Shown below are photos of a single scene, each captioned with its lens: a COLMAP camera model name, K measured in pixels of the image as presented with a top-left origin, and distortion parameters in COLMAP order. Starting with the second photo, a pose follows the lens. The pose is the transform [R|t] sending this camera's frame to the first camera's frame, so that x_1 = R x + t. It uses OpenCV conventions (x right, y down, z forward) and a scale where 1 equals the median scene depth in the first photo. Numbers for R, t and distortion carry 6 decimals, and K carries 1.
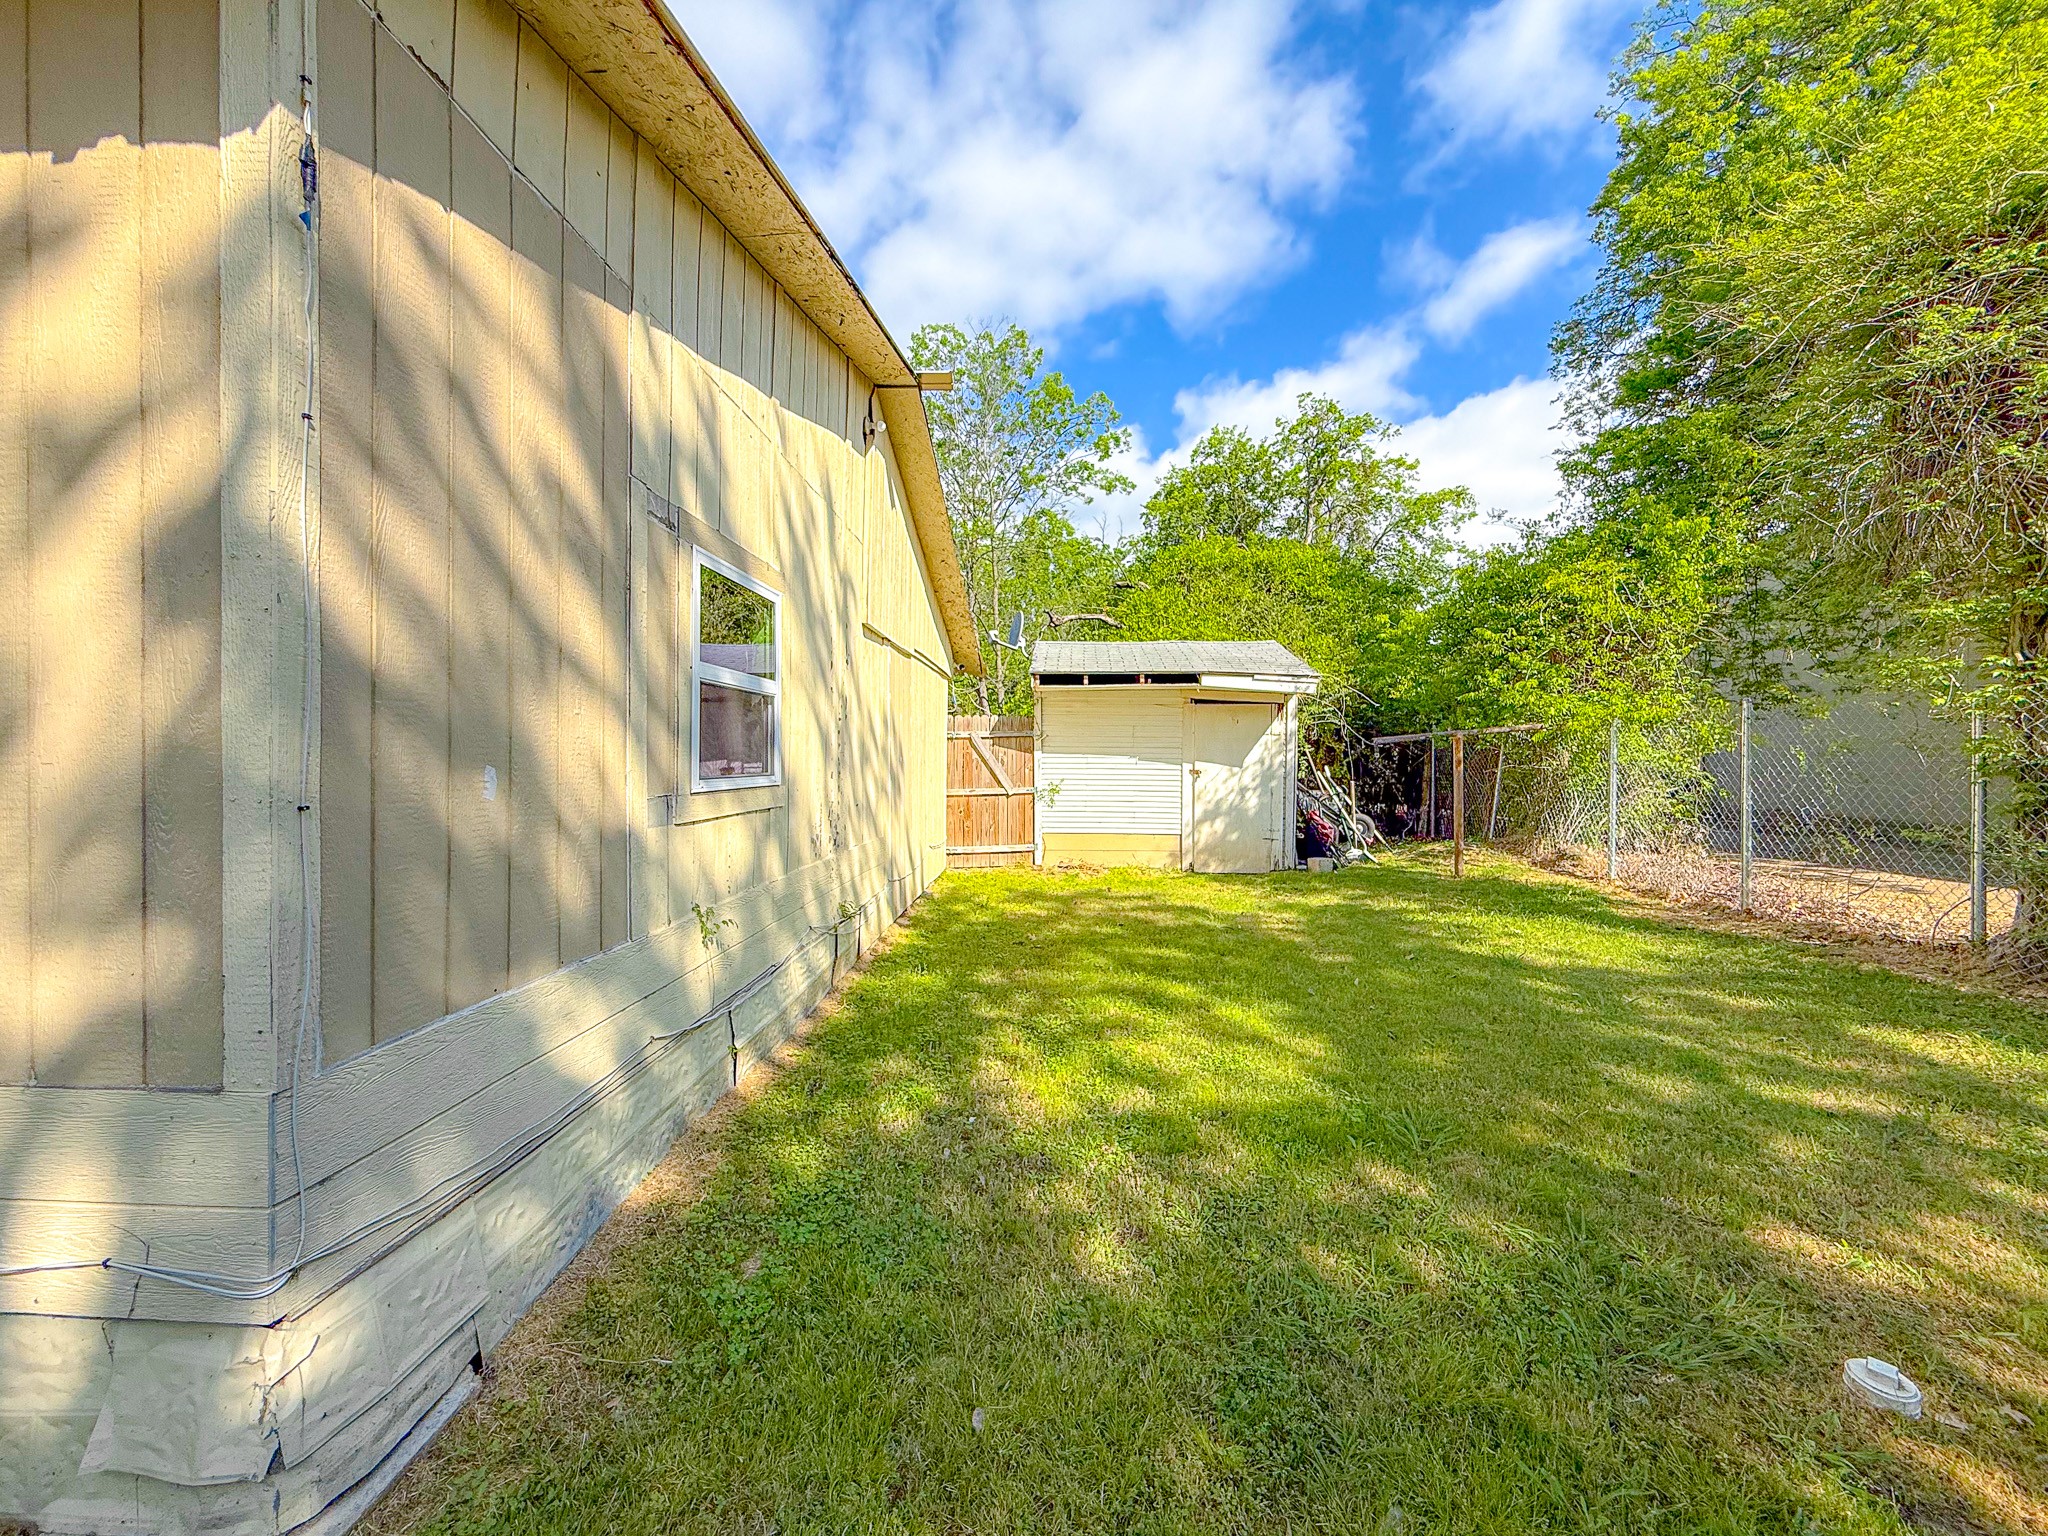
lens RADIAL K [[818.1, 0, 1025.0], [0, 818.1, 772.6], [0, 0, 1]] dist [0.000598, 0.000015]
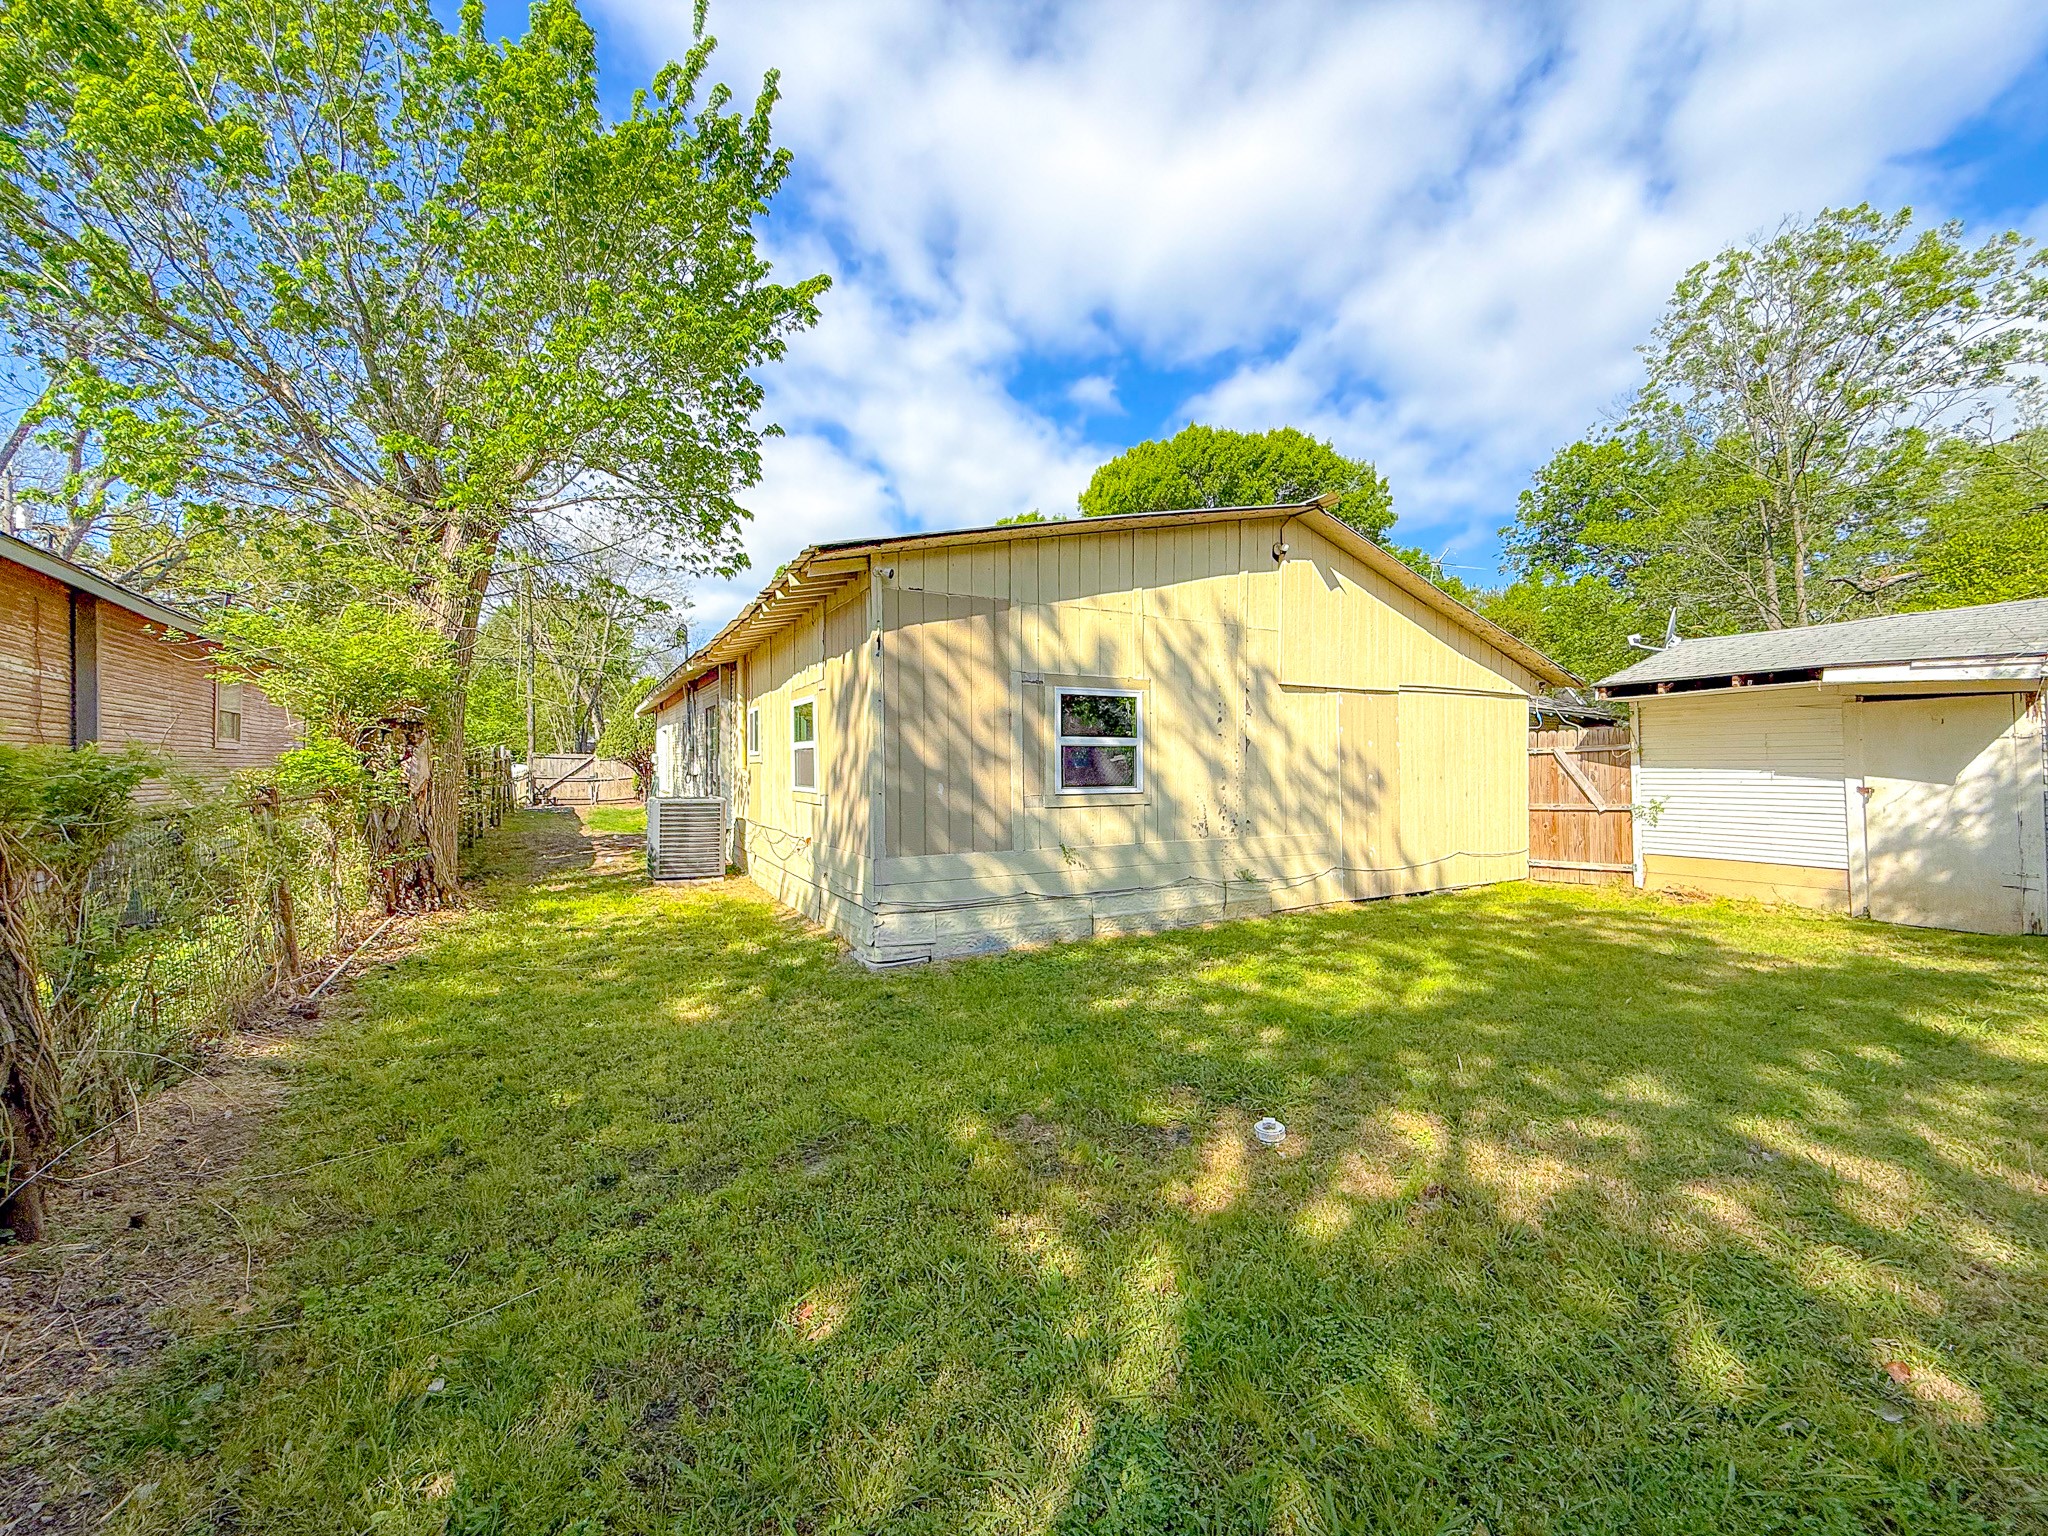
lens RADIAL K [[818.1, 0, 1025.0], [0, 818.1, 772.6], [0, 0, 1]] dist [0.000598, 0.000015]
pose [[0.491739, -0.009273, -0.870693, 0.499283], [-0.004206, 0.999906, -0.013025, -0.003063], [0.870732, 0.010066, 0.491654, -0.077888]]
